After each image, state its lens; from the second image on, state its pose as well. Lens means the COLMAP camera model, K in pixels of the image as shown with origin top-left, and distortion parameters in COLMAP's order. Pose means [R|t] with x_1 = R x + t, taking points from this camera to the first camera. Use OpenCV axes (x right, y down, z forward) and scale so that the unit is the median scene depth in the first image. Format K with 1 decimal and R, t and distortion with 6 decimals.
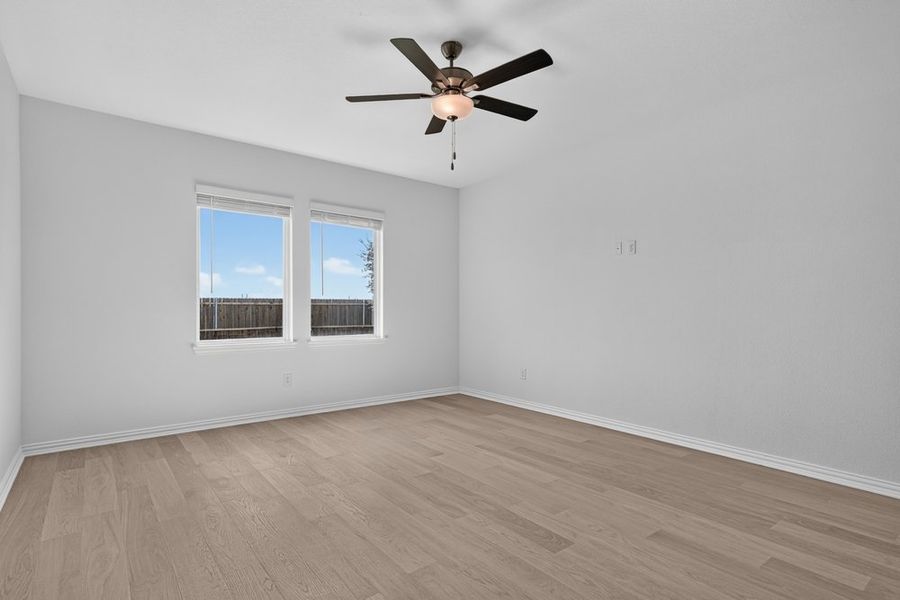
lens RADIAL K [[476.0, 0, 451.6], [0, 476.0, 302.9], [0, 0, 1]] dist [0.015025, -0.000641]
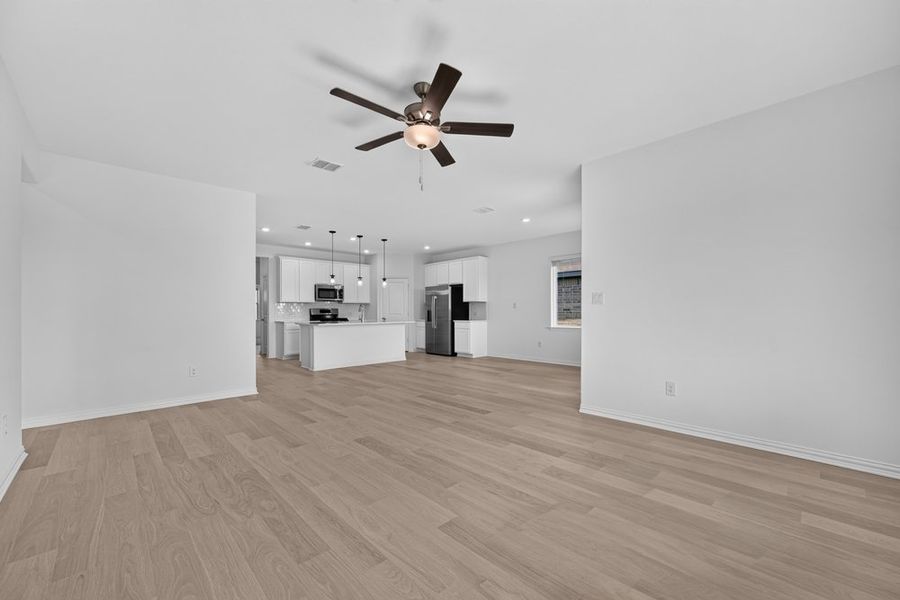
lens RADIAL K [[364.0, 0, 450.8], [0, 364.0, 308.5], [0, 0, 1]] dist [-0.000960, 0.000118]
pose [[-0.995212, 0.003499, -0.097677, 0.019653], [0.004812, 0.999901, -0.013207, 0.022518], [0.097621, -0.013614, -0.995131, 1.937924]]
